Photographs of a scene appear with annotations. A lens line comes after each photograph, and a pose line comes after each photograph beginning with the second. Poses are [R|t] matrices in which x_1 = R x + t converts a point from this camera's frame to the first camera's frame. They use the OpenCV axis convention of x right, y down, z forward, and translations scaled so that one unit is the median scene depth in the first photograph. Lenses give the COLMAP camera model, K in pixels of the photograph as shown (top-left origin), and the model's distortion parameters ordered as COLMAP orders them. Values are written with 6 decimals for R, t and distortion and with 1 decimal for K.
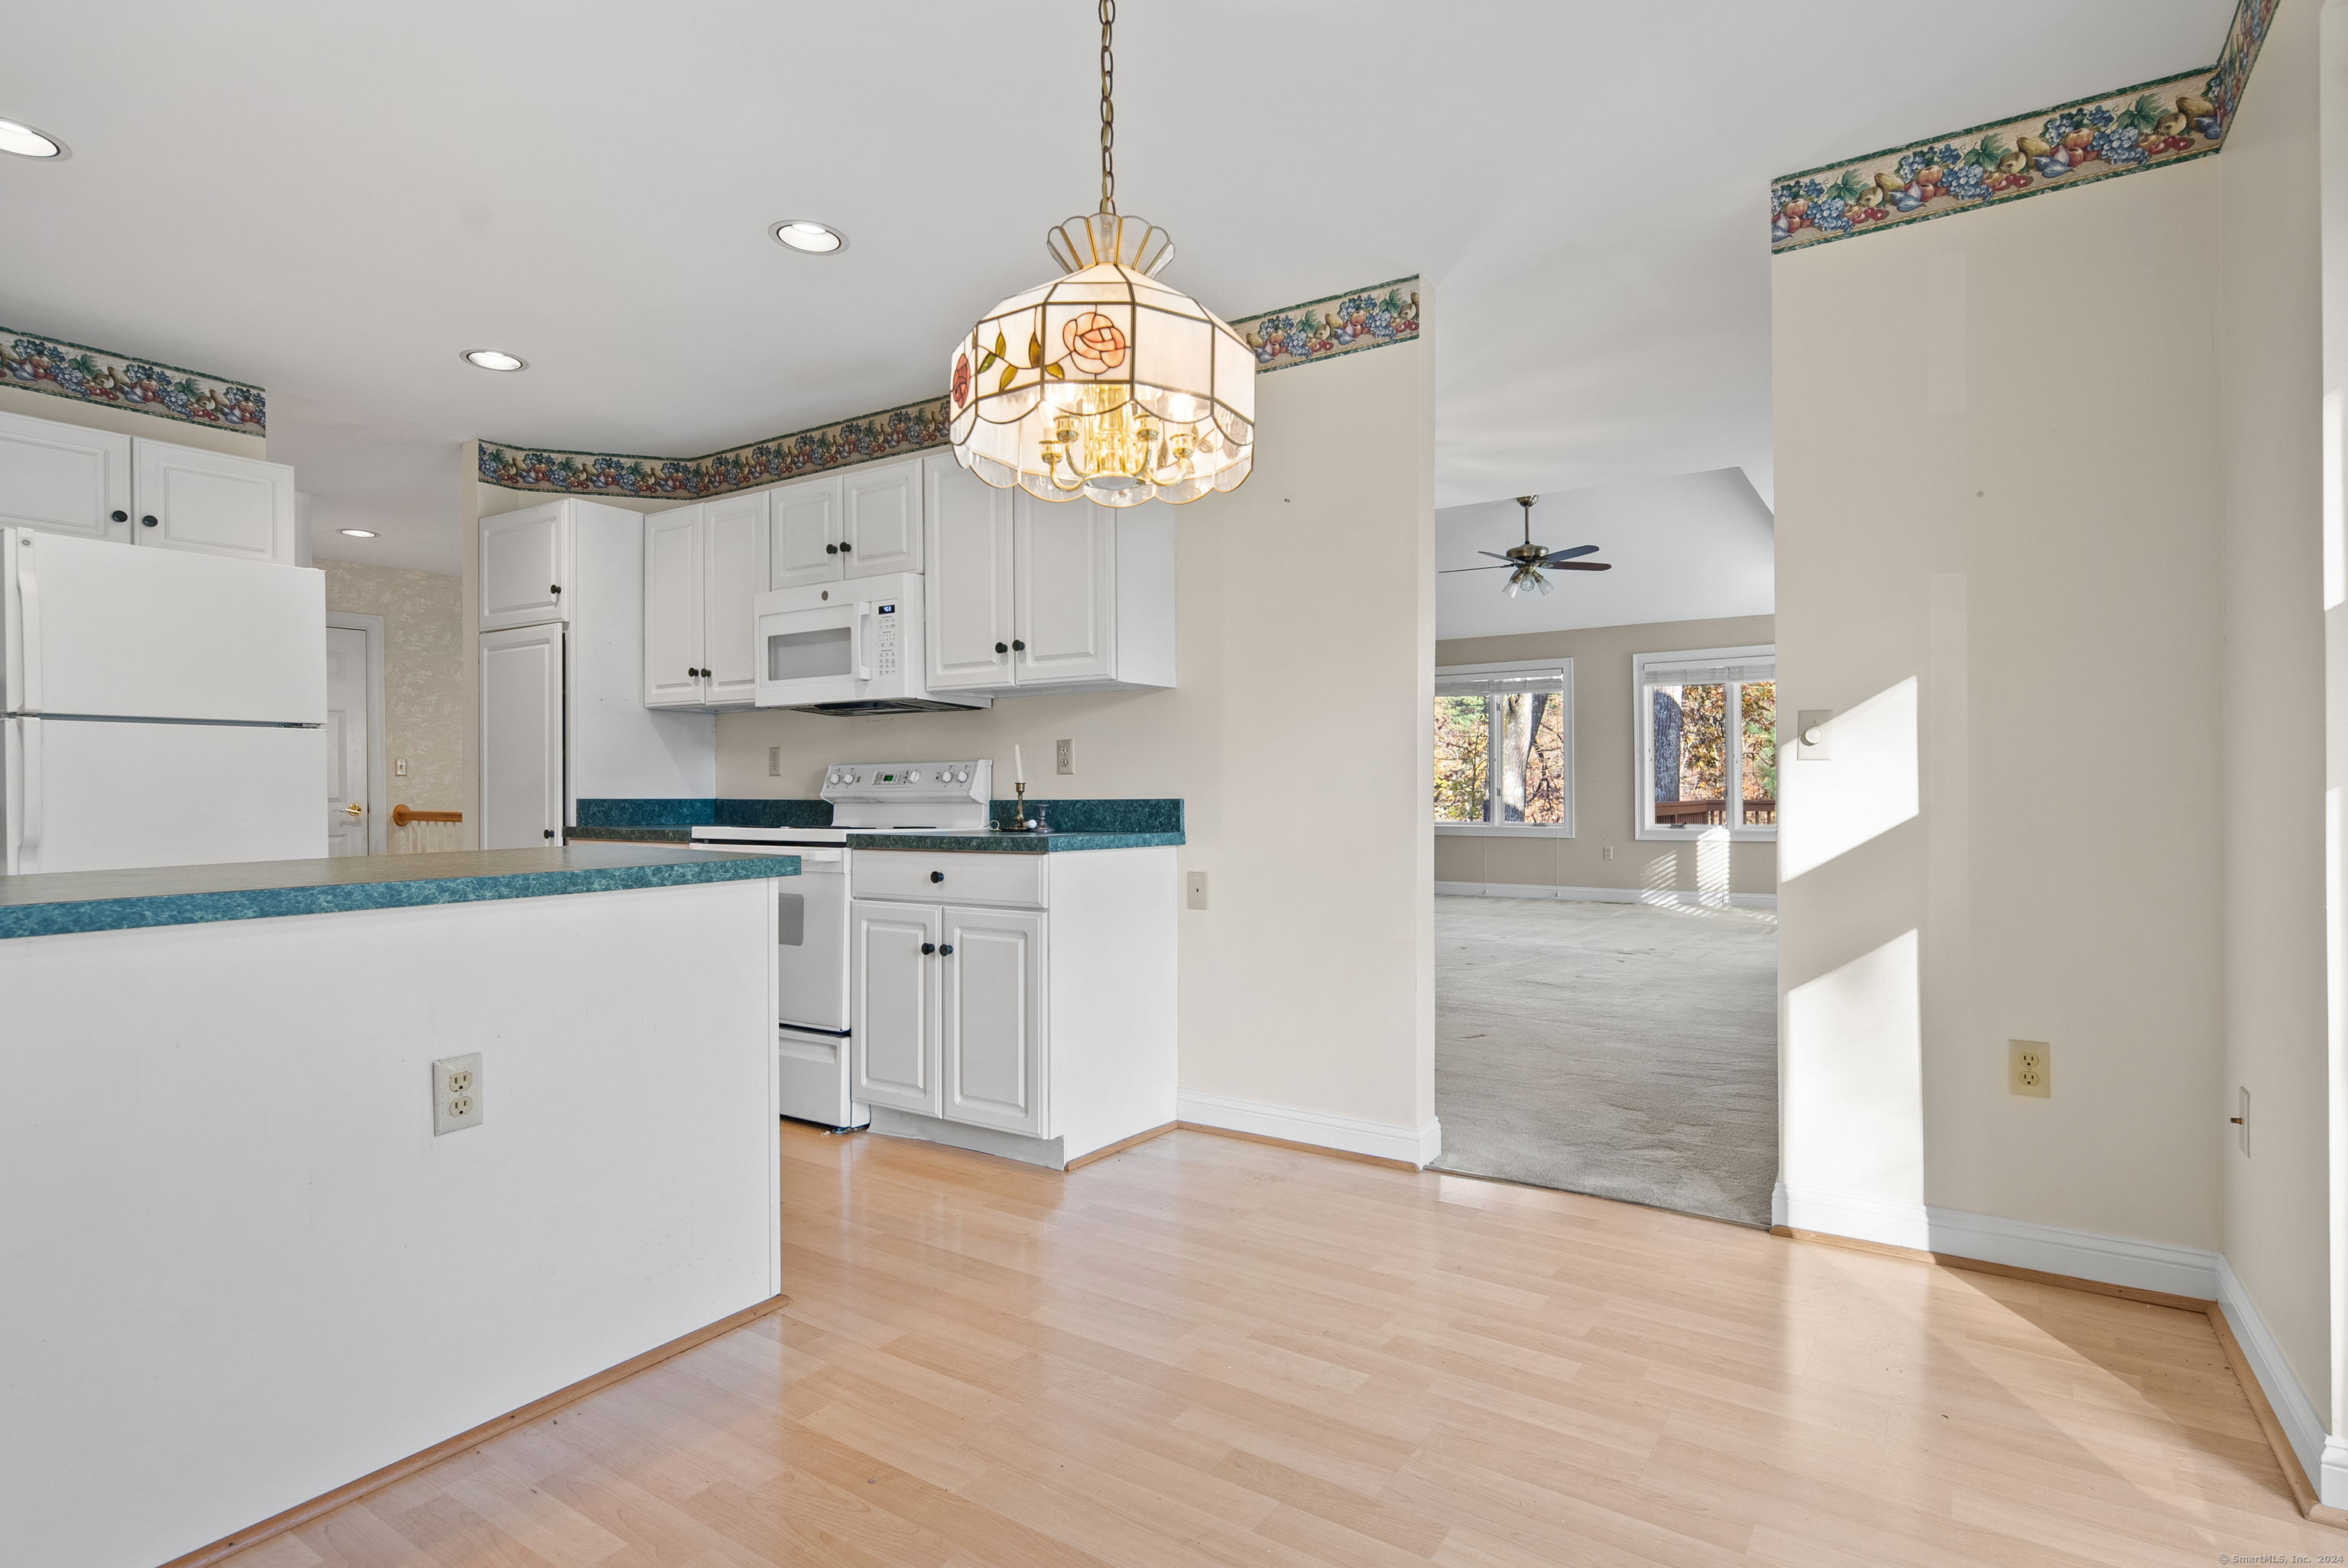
lens RADIAL K [[1158.6, 0, 1196.4], [0, 1158.6, 795.4], [0, 0, 1]] dist [0.005323, -0.004815]
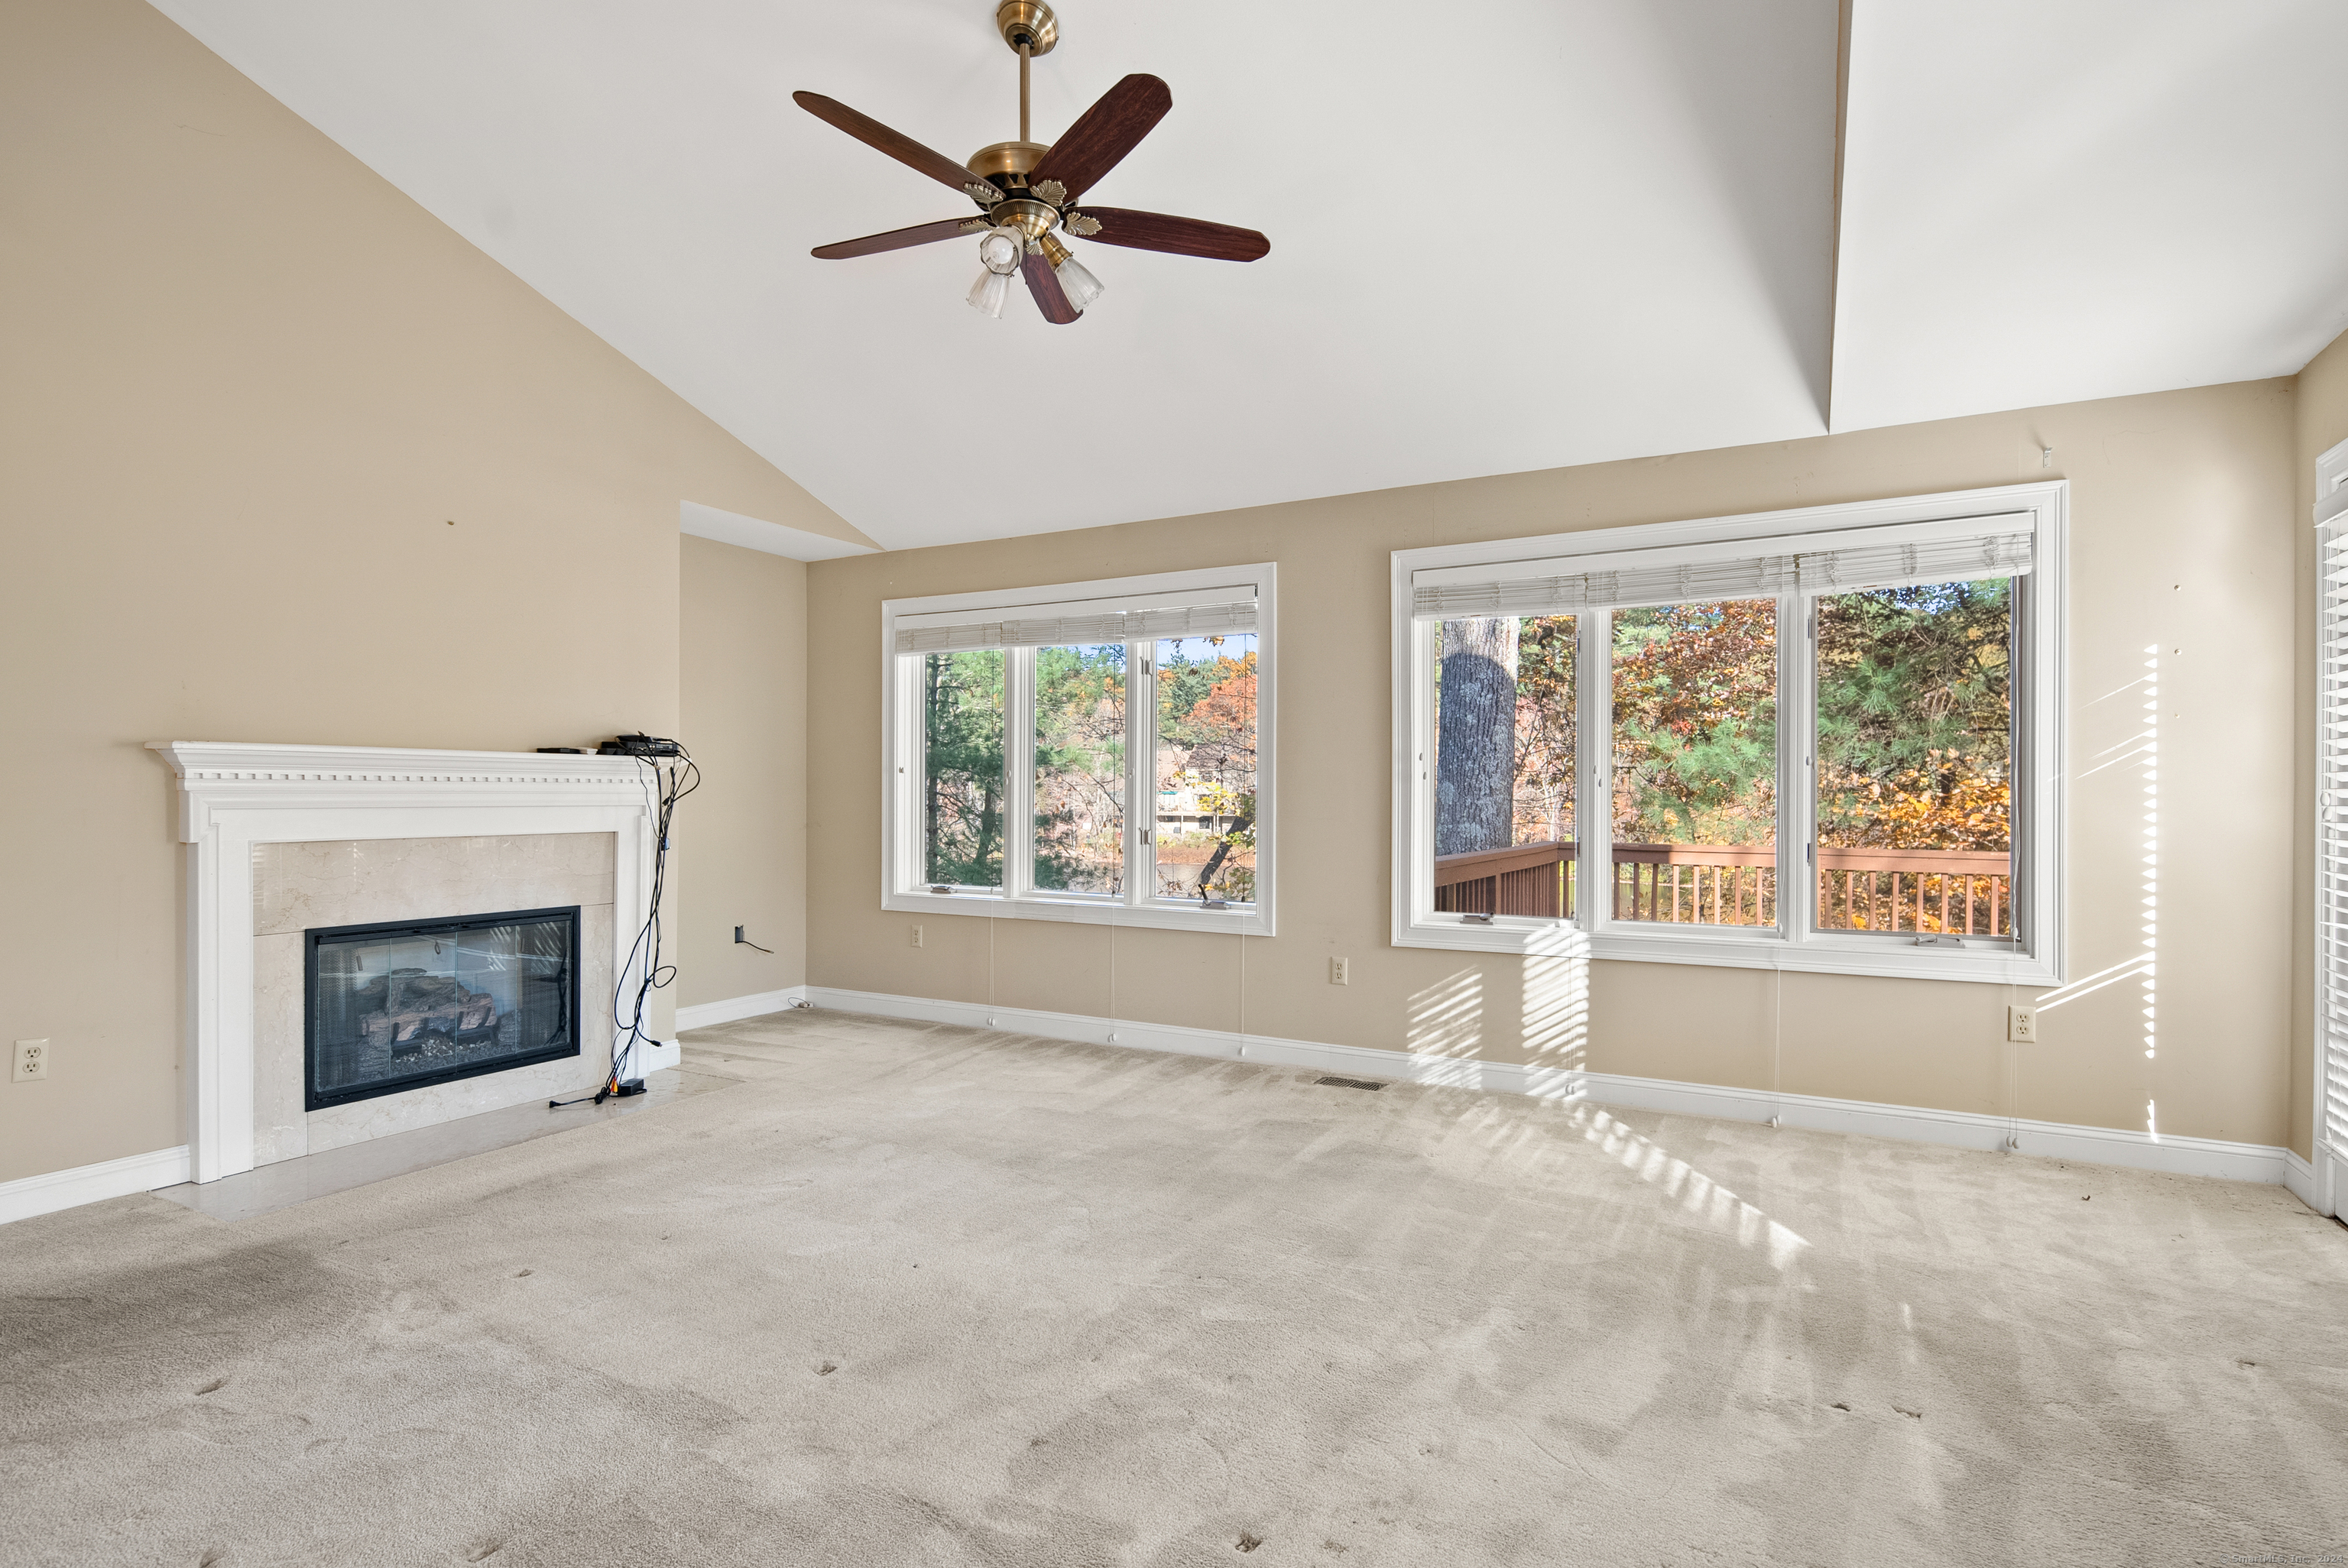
lens RADIAL K [[1158.6, 0, 1205.0], [0, 1158.6, 802.5], [0, 0, 1]] dist [0.005323, -0.004815]
pose [[0.994919, 0.007356, 0.100408, 0.268329], [-0.006725, 0.999955, -0.006625, -0.016768], [-0.100453, 0.005916, 0.994924, 0.568101]]
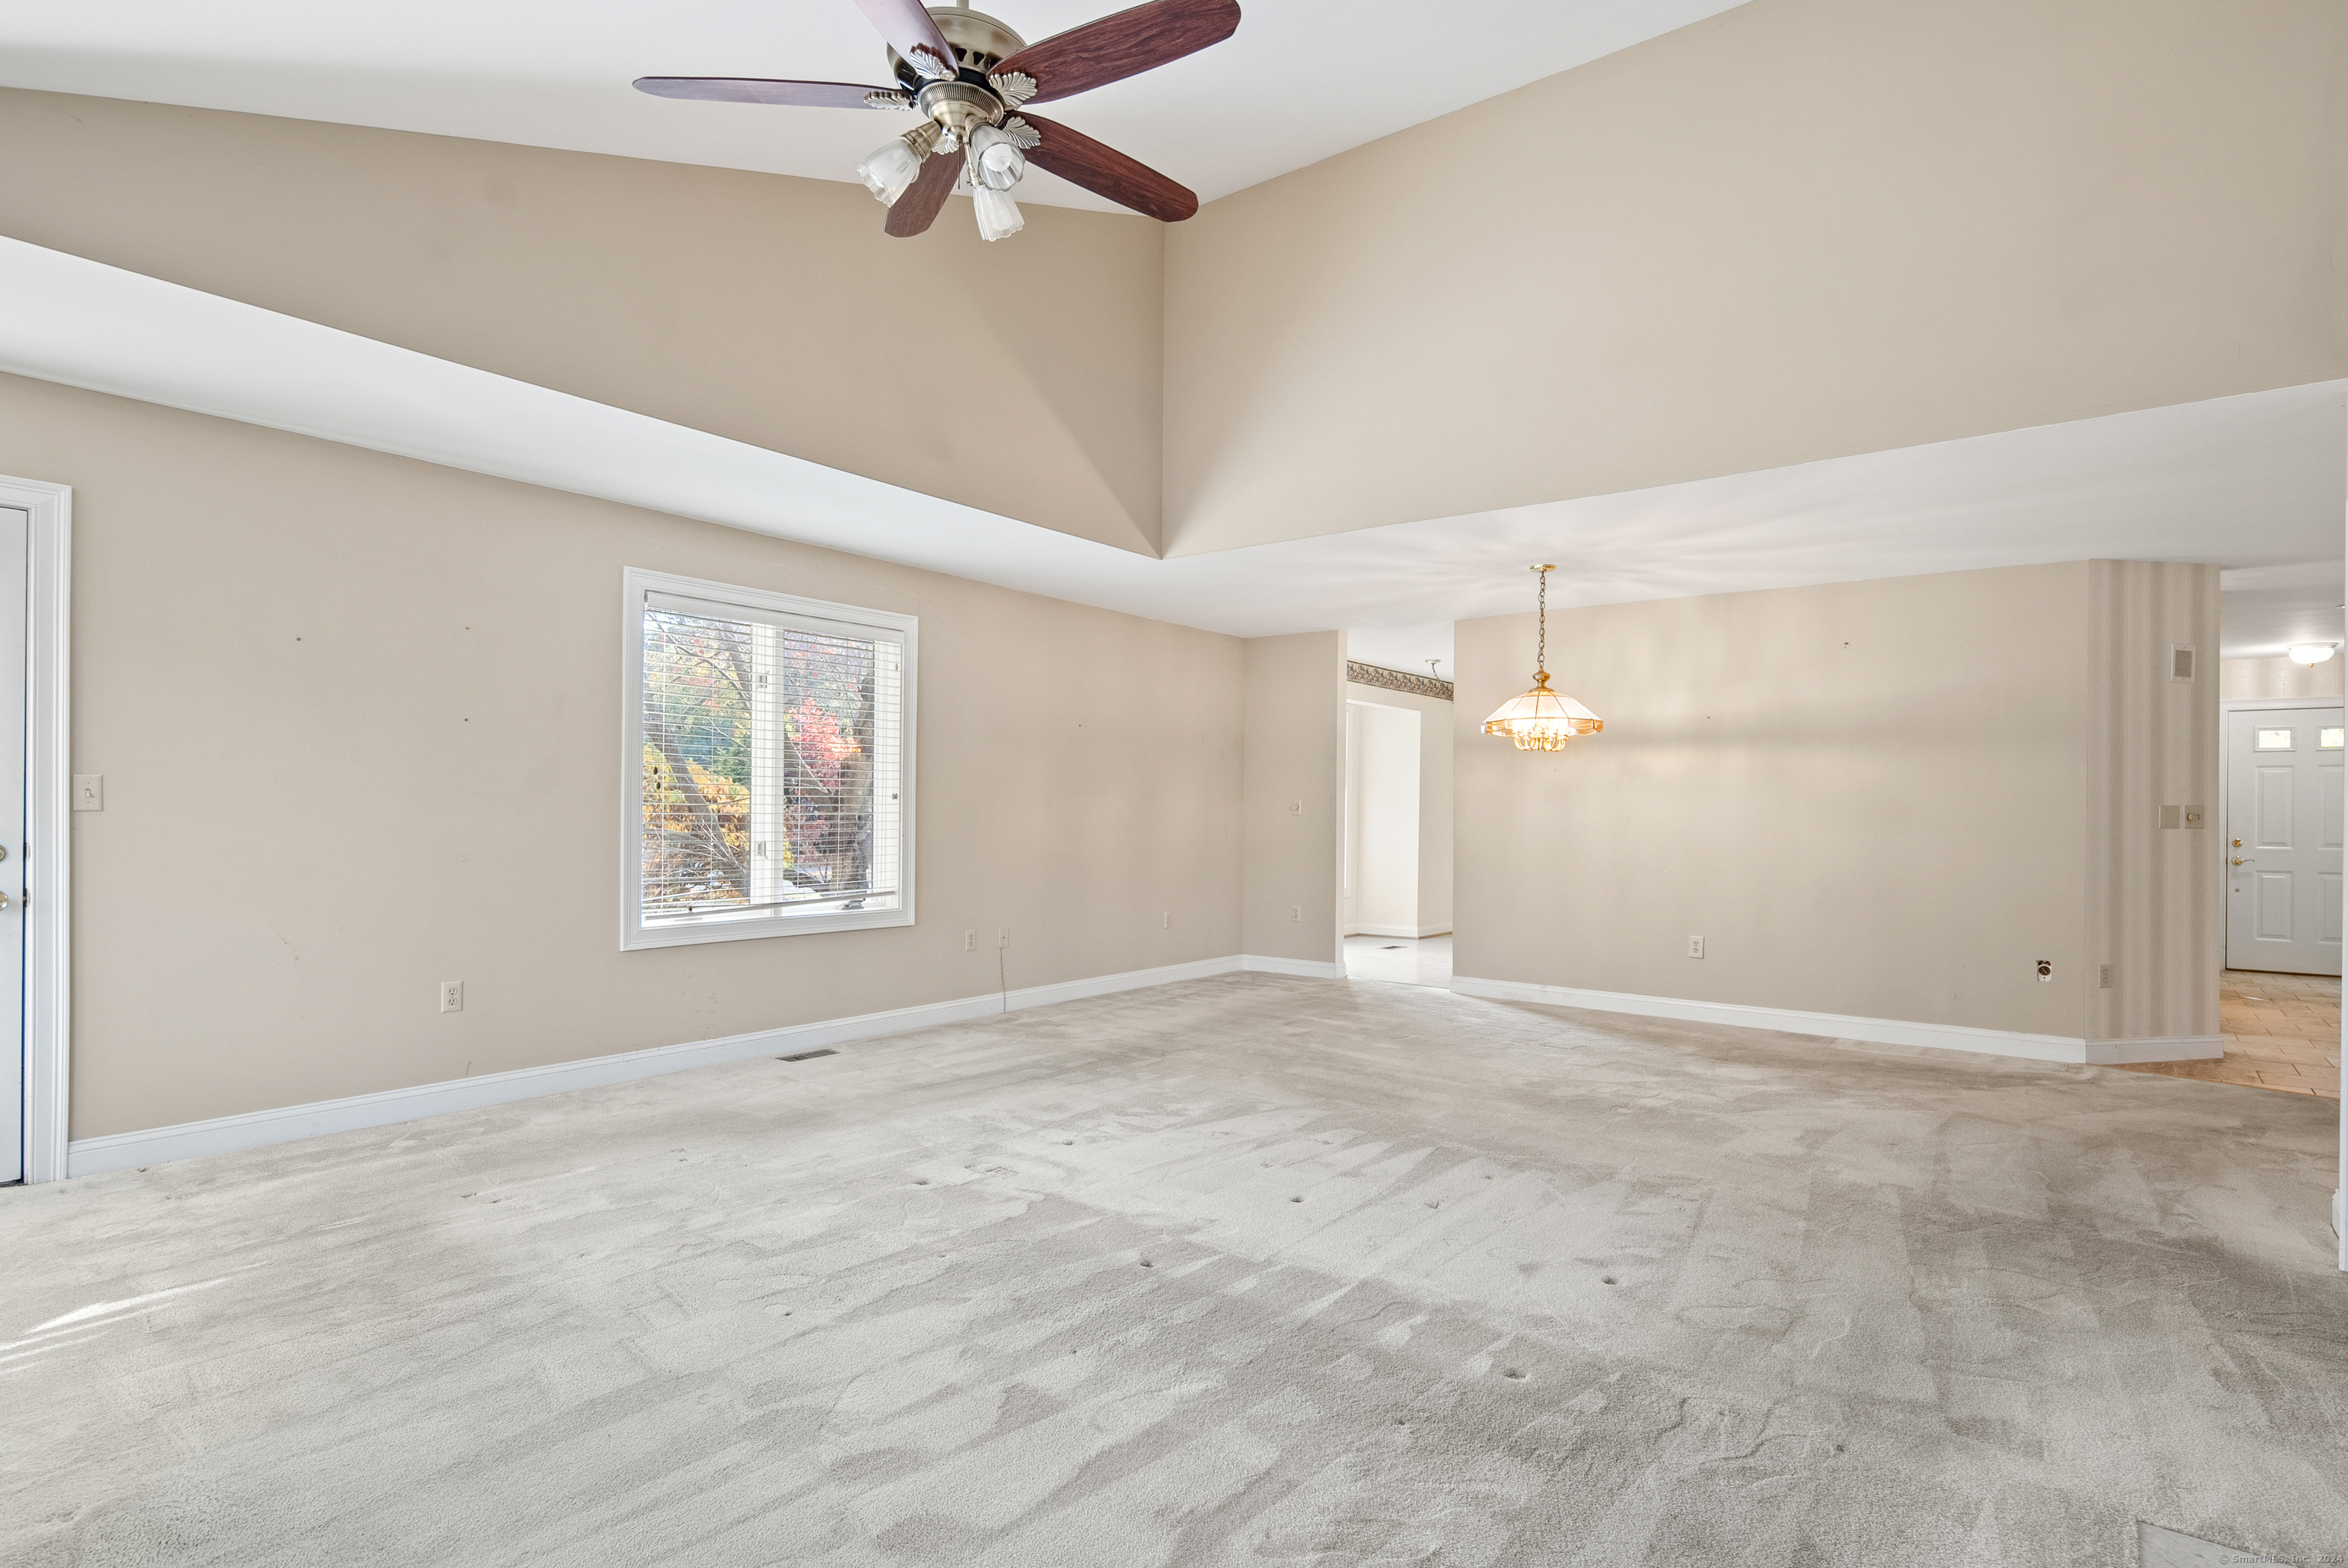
lens RADIAL K [[1158.6, 0, 1189.7], [0, 1158.6, 816.2], [0, 0, 1]] dist [0.005323, -0.004815]
pose [[-0.997467, -0.006701, 0.070817, 0.180383], [-0.005510, 0.999840, 0.017010, -0.024098], [-0.070920, 0.016576, -0.997344, 1.132304]]
